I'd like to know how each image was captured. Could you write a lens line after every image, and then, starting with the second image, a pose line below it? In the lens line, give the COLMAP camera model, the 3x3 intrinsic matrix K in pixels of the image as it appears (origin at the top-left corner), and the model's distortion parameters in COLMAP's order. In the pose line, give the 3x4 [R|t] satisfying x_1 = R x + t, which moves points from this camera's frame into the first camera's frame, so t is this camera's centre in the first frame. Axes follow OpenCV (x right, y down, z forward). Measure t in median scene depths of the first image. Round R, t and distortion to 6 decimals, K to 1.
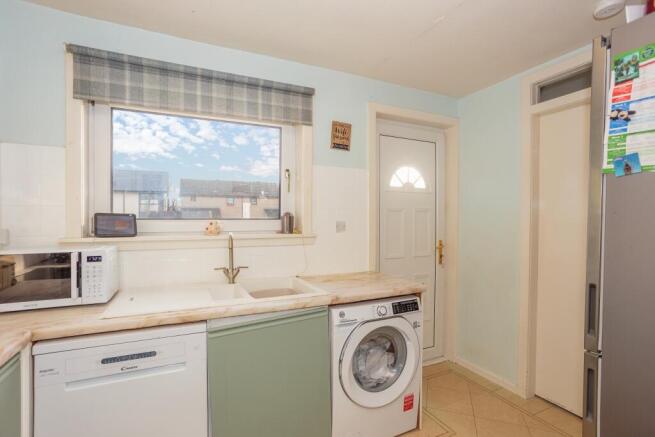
lens RADIAL K [[321.9, 0, 327.0], [0, 321.9, 224.8], [0, 0, 1]] dist [-0.044594, 0.034527]
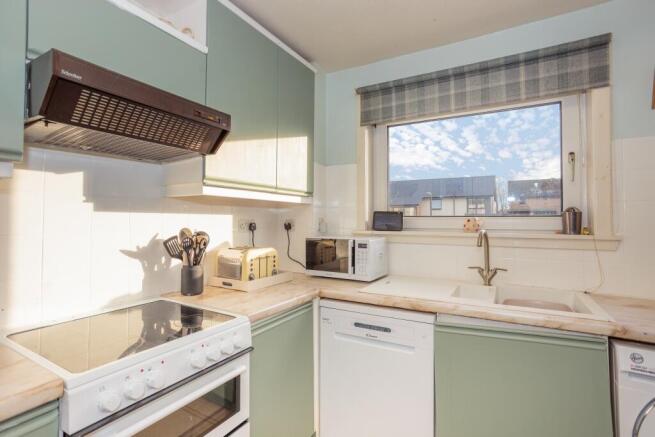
lens RADIAL K [[319.8, 0, 330.1], [0, 319.8, 217.7], [0, 0, 1]] dist [-0.050619, 0.033081]
pose [[0.580138, -0.008012, -0.814479, 0.208758], [-0.020227, 0.999502, -0.024239, 0.022823], [0.814267, 0.030537, 0.579687, 0.112704]]
